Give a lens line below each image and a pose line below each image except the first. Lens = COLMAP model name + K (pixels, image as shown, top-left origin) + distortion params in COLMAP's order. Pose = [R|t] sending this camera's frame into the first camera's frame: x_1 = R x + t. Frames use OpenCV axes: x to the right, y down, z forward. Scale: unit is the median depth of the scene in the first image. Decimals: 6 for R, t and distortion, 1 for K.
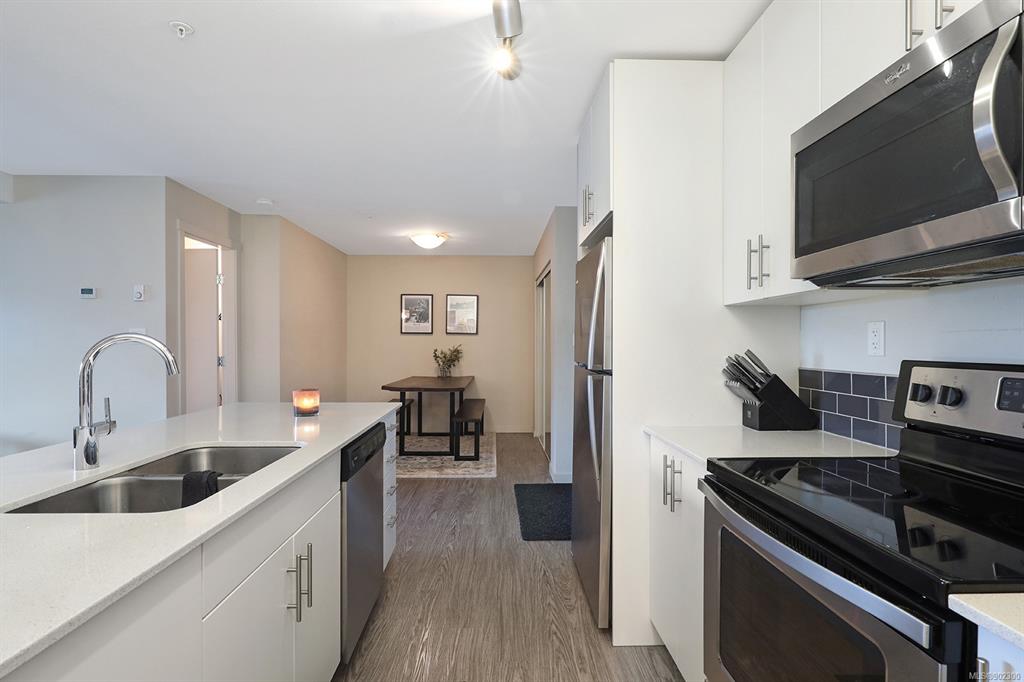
lens RADIAL K [[506.3, 0, 512.8], [0, 506.3, 343.9], [0, 0, 1]] dist [-0.001110, -0.000803]
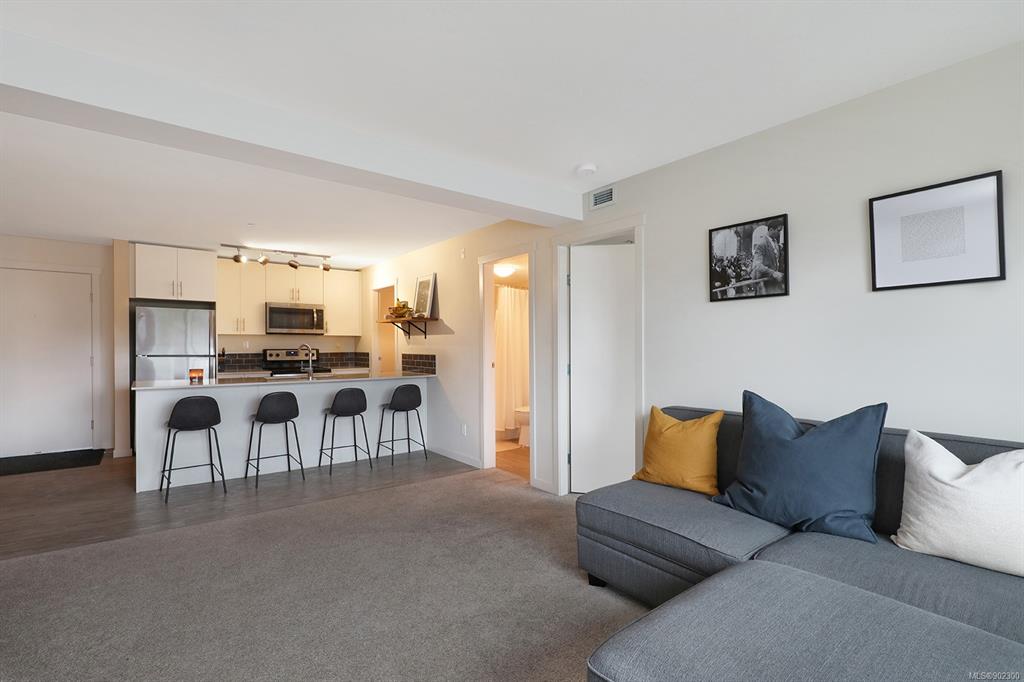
lens RADIAL K [[477.0, 0, 514.2], [0, 477.0, 348.0], [0, 0, 1]] dist [0.001496, 0.000183]
pose [[-0.589153, 0.001451, 0.808020, -0.960359], [0.000255, 0.999999, -0.001609, 0.006193], [-0.808021, -0.000742, -0.589153, 0.382433]]
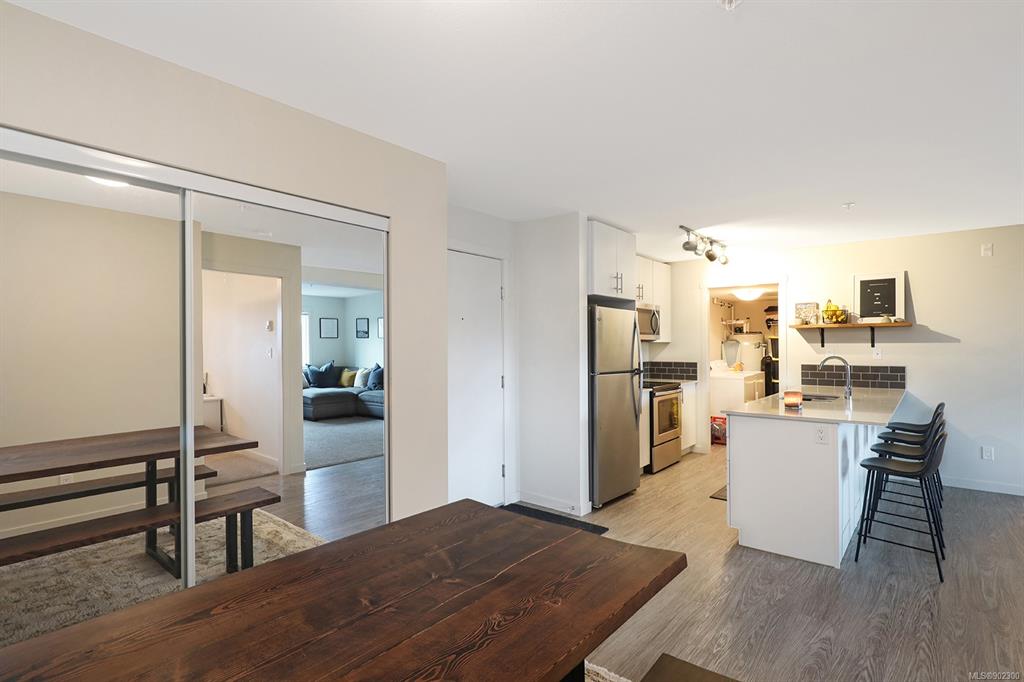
lens RADIAL K [[506.3, 0, 511.3], [0, 506.3, 343.0], [0, 0, 1]] dist [-0.001110, -0.000803]
pose [[-0.745452, 0.011801, 0.666455, -0.283295], [0.007532, 0.999929, -0.009282, -0.015182], [-0.666517, -0.001900, -0.745487, 0.950152]]
